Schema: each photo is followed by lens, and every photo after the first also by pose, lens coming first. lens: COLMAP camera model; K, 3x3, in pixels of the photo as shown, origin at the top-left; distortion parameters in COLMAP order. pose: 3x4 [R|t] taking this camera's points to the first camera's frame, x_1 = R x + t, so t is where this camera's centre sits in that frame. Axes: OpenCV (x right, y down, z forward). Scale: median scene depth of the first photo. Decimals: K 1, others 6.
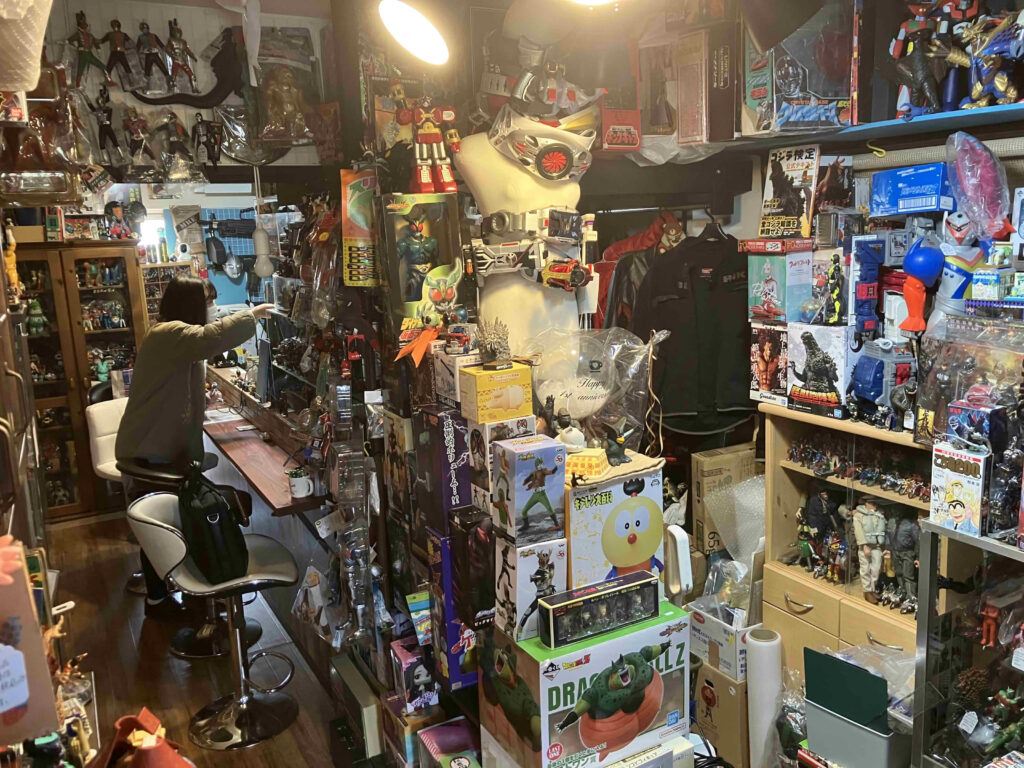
lens RADIAL K [[867.4, 0, 512.1], [0, 867.4, 381.9], [0, 0, 1]] dist [0.057139, -0.002470]
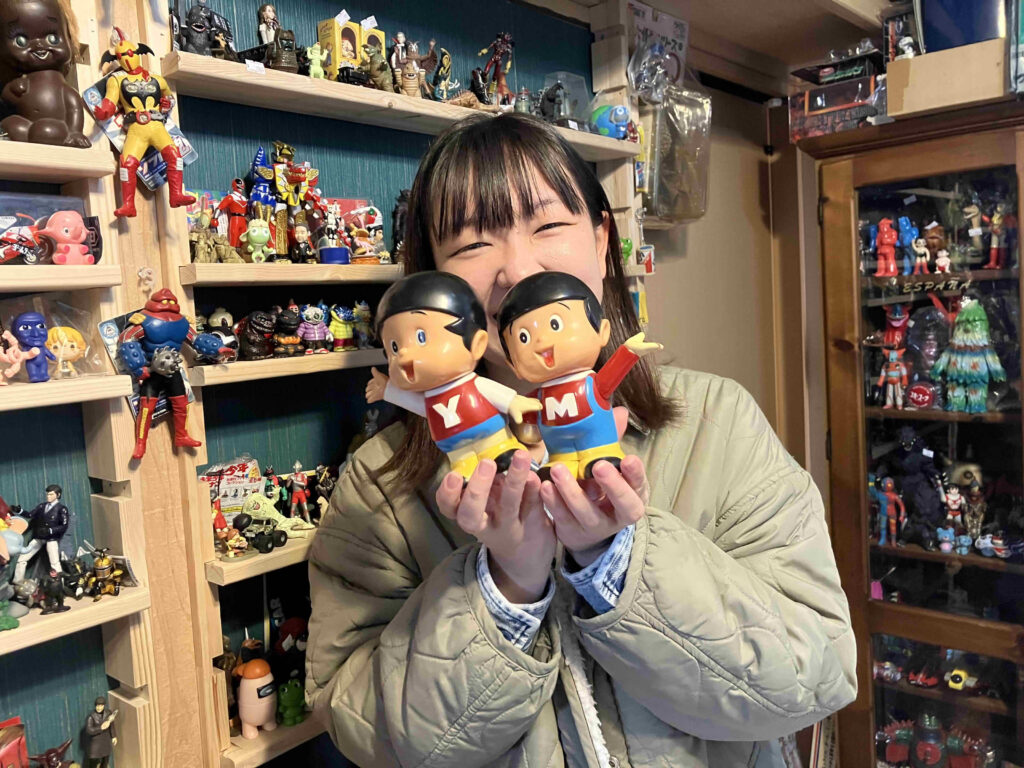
lens RADIAL K [[867.4, 0, 512.7], [0, 867.4, 382.4], [0, 0, 1]] dist [0.057139, -0.002470]
pose [[0.343913, 0.097012, -0.933977, -0.297775], [-0.129171, 0.990080, 0.055276, -0.060124], [0.930074, 0.101633, 0.353033, 0.733853]]
